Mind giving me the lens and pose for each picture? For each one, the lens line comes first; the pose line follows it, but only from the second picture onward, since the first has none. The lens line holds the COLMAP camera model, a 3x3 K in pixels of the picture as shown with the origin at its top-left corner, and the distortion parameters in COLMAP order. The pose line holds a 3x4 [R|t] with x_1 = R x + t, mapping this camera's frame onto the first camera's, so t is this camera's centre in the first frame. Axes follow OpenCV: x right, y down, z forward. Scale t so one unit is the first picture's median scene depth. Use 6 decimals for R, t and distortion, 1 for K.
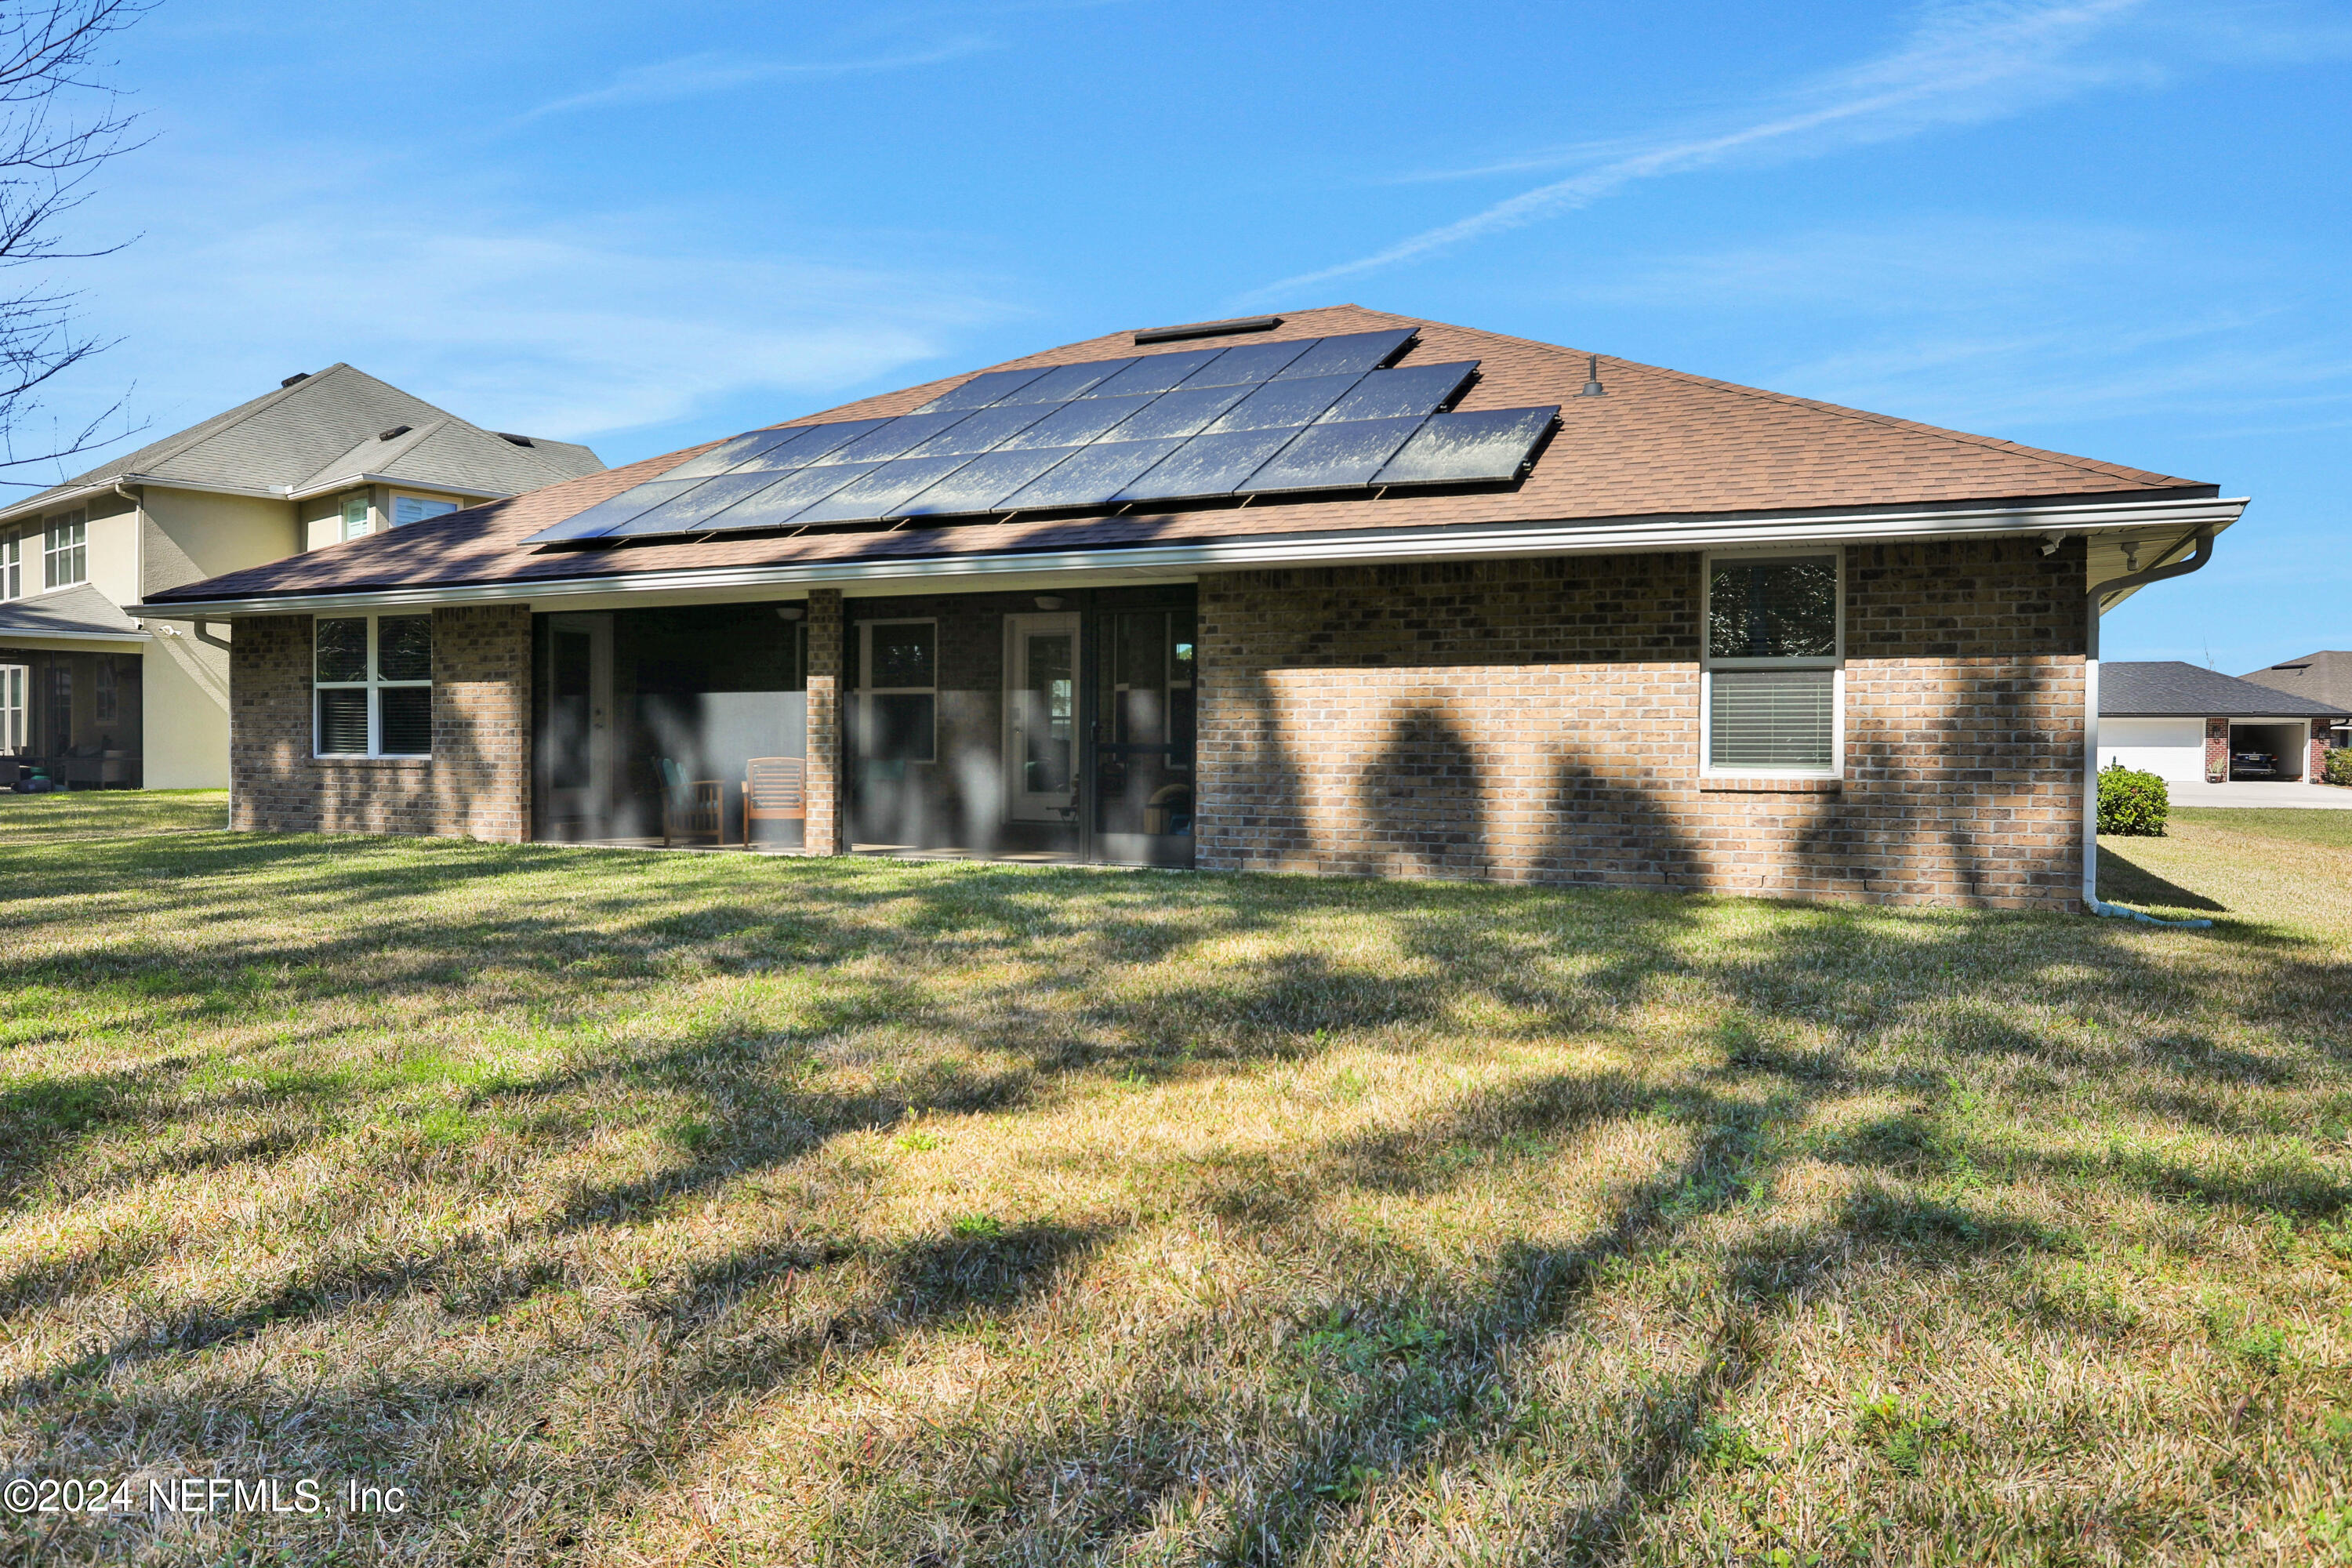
lens RADIAL K [[1571.0, 0, 1173.0], [0, 1571.0, 787.0], [0, 0, 1]] dist [-0.031546, -0.000368]
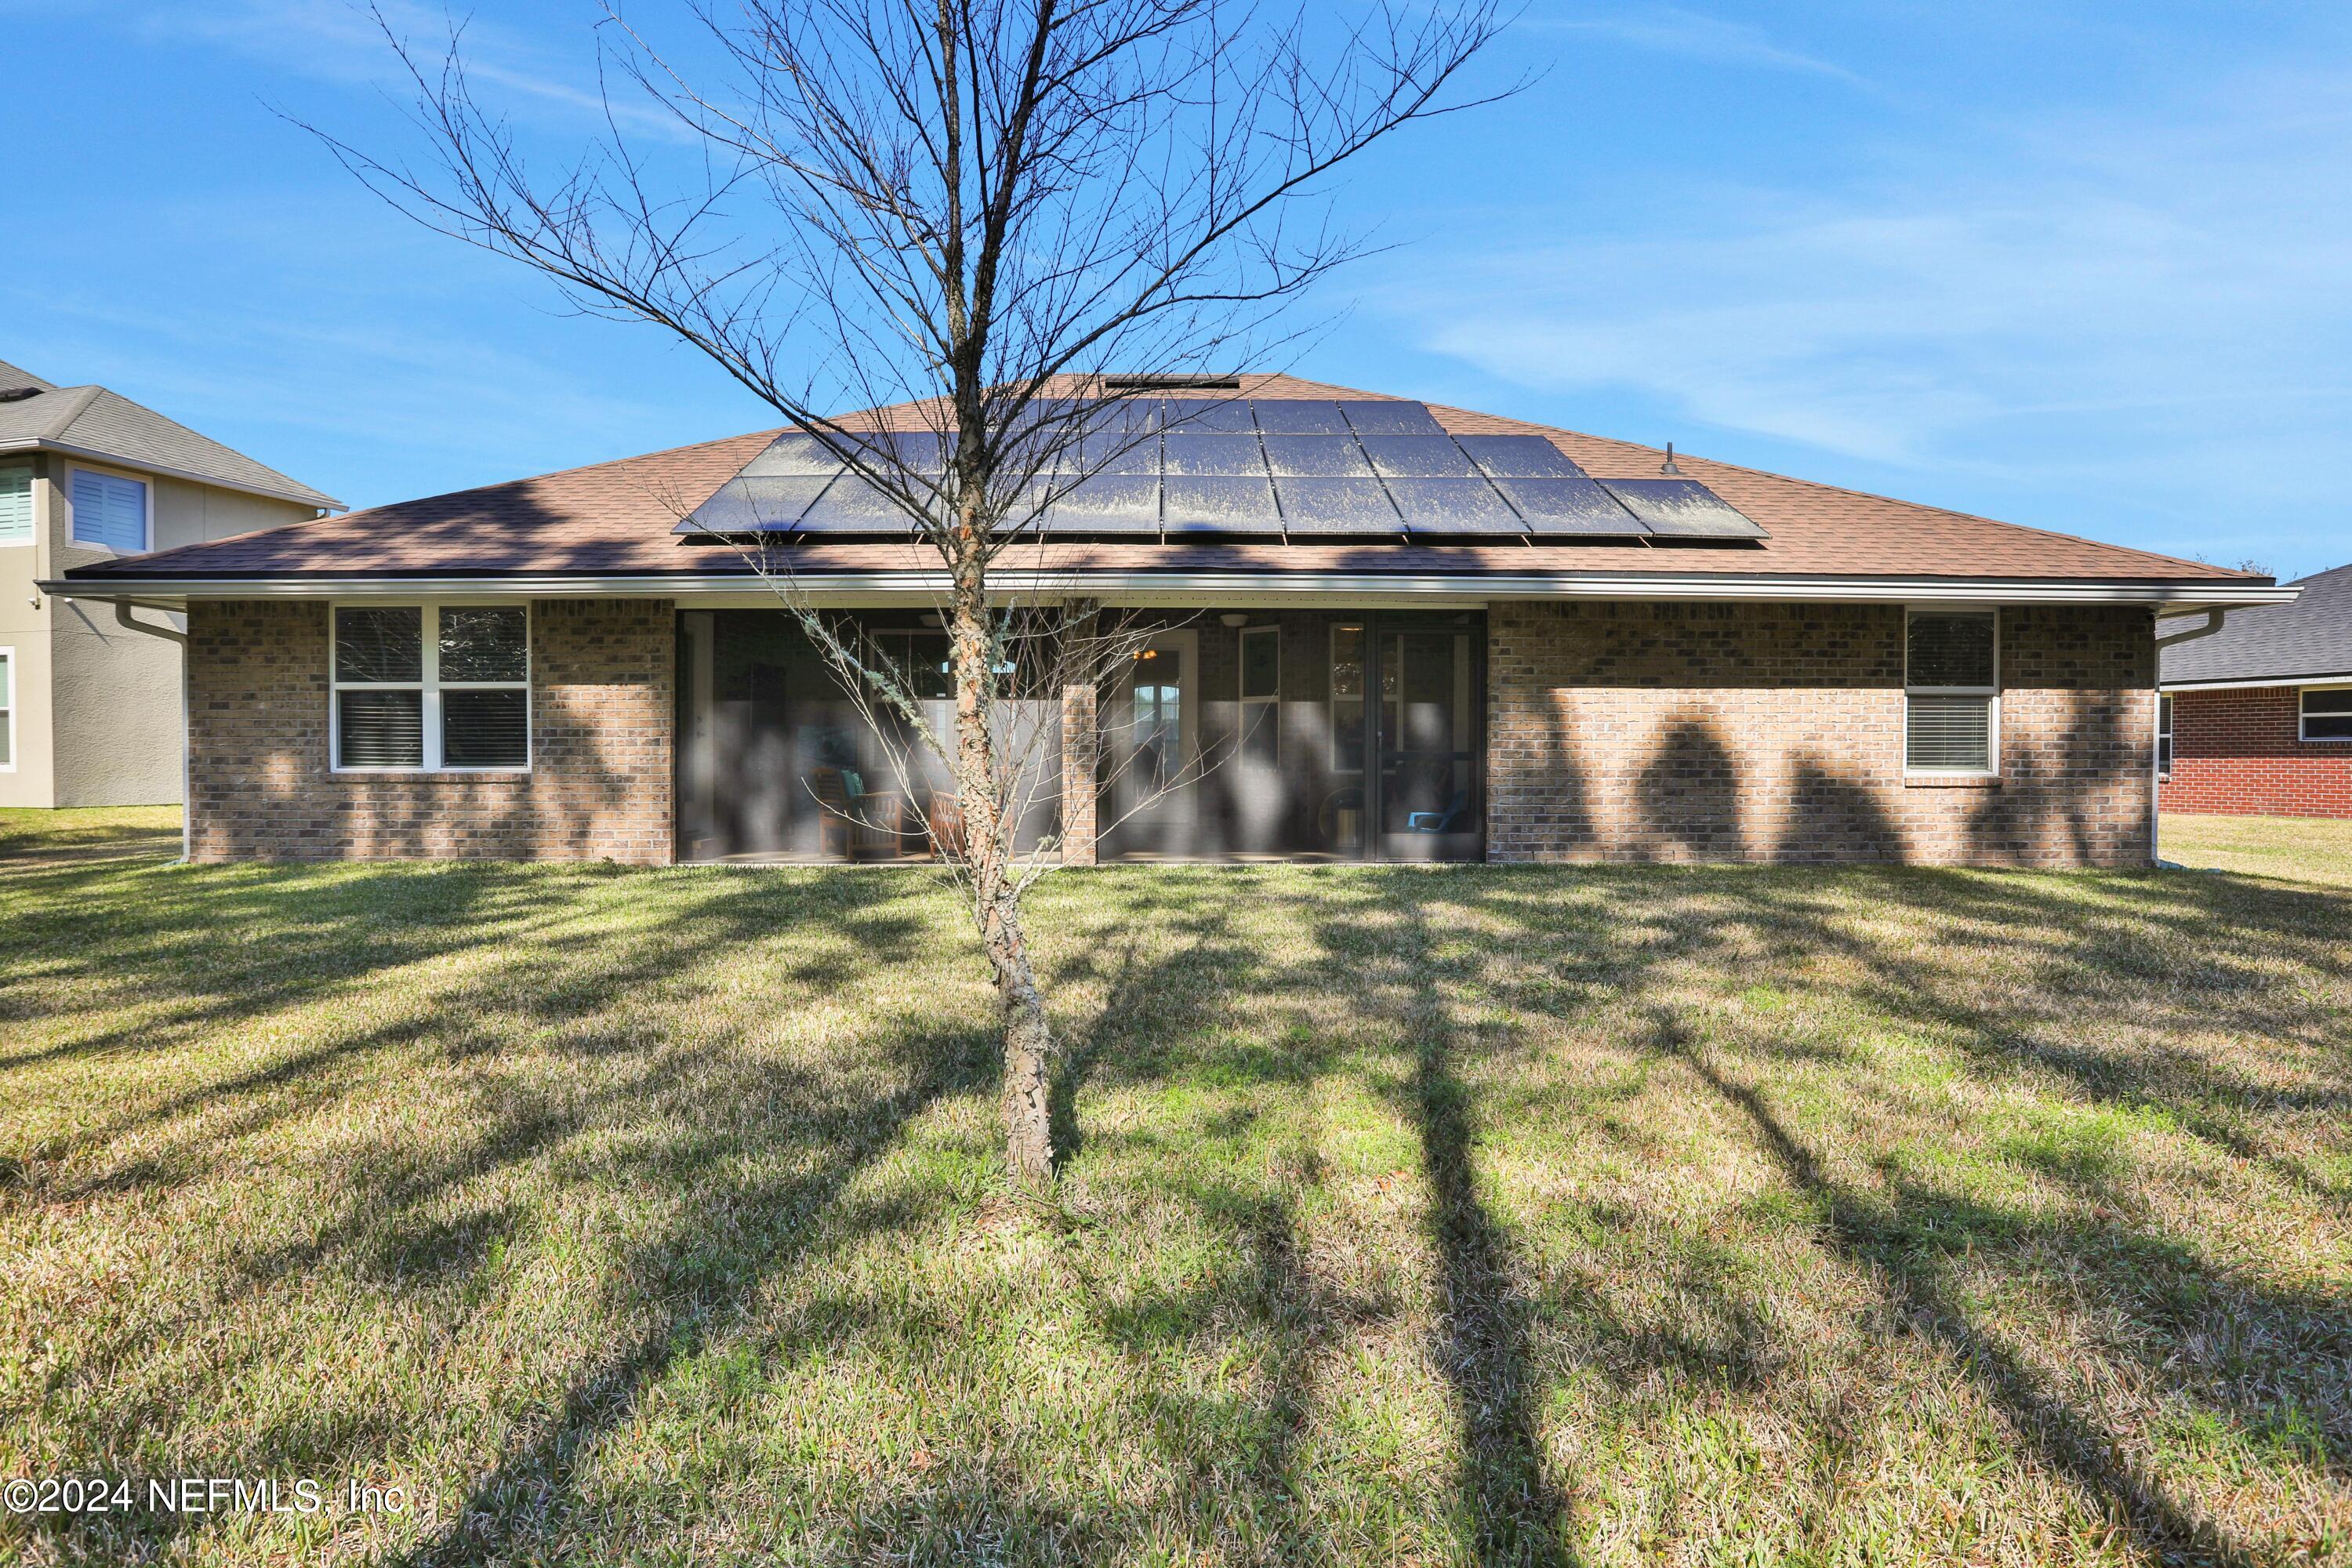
lens RADIAL K [[1317.4, 0, 1183.5], [0, 1317.4, 790.7], [0, 0, 1]] dist [-0.044839, 0.000534]
pose [[0.904915, -0.014714, 0.425338, -0.596023], [0.014514, 0.999888, 0.003712, -0.006426], [-0.425345, 0.002815, 0.905027, 0.240803]]
